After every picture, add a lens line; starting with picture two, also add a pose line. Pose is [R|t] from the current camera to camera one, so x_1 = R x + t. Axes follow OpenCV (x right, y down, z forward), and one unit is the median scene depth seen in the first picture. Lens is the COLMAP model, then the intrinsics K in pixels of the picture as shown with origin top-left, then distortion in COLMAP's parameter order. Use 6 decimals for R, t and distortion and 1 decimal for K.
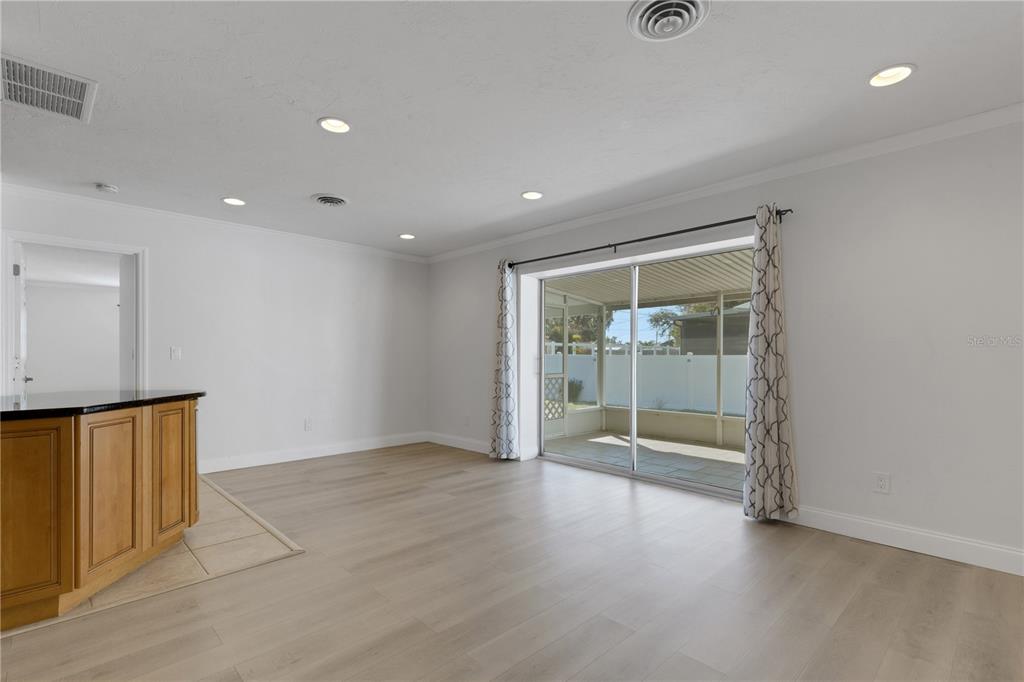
lens RADIAL K [[477.6, 0, 506.3], [0, 477.6, 354.4], [0, 0, 1]] dist [0.003220, 0.000553]
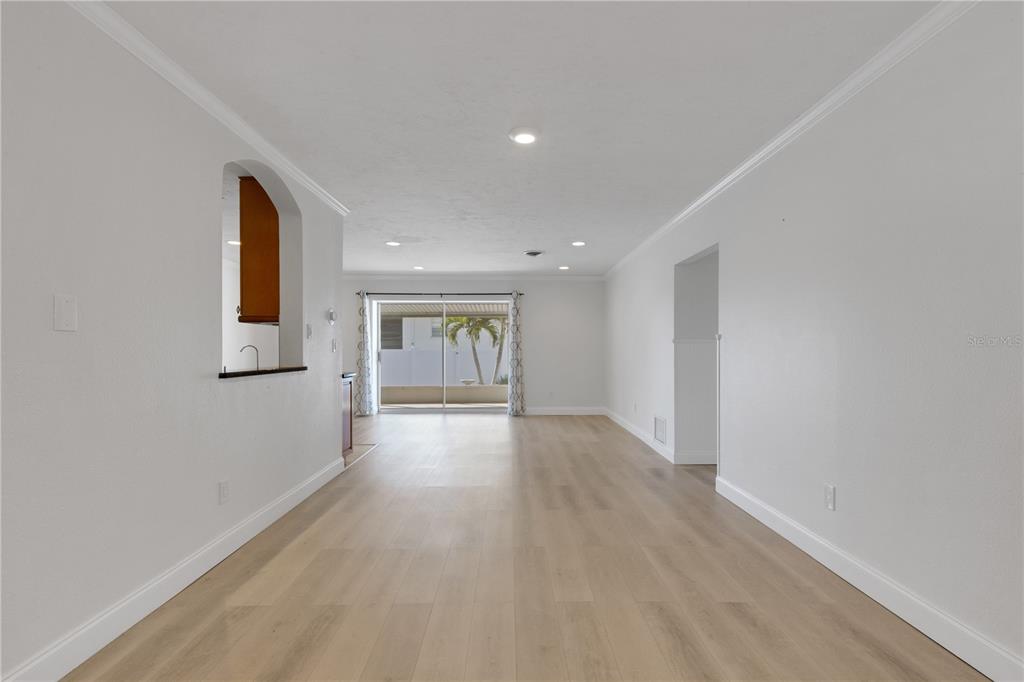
lens RADIAL K [[477.6, 0, 519.3], [0, 477.6, 349.8], [0, 0, 1]] dist [0.003220, 0.000553]
pose [[0.687992, -0.004434, 0.725704, -1.264536], [-0.001351, 0.999972, 0.007390, -0.018349], [-0.725717, -0.006065, 0.687967, -0.741277]]
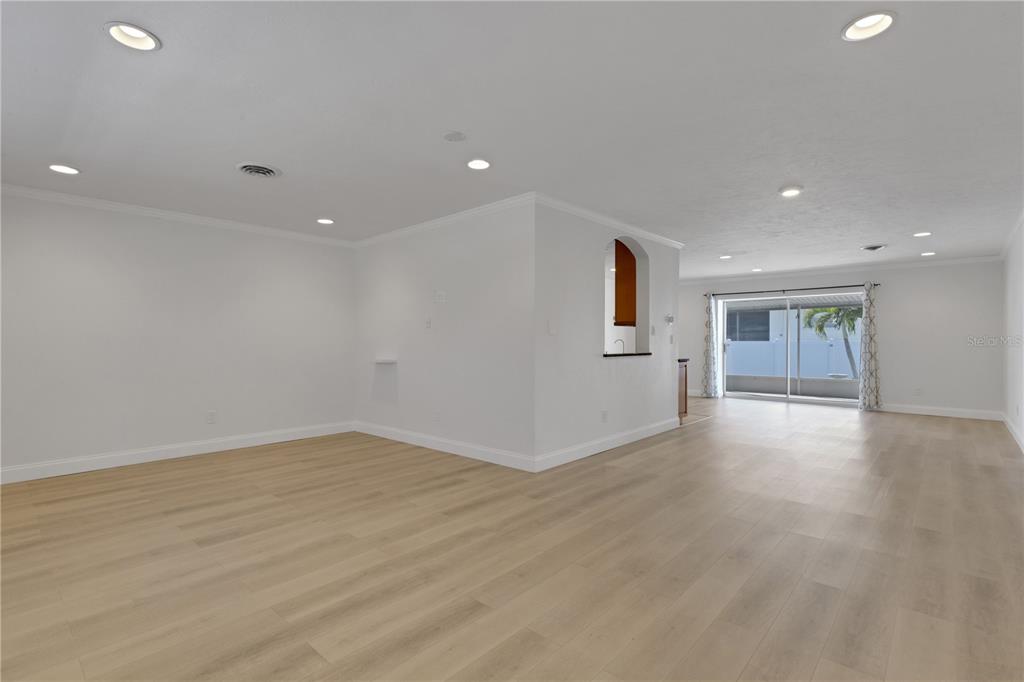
lens RADIAL K [[477.6, 0, 508.8], [0, 477.6, 341.1], [0, 0, 1]] dist [0.003220, 0.000553]
pose [[0.998792, -0.001739, 0.049099, -1.409305], [0.001426, 0.999978, 0.006417, -0.025418], [-0.049109, -0.006339, 0.998773, -1.345095]]
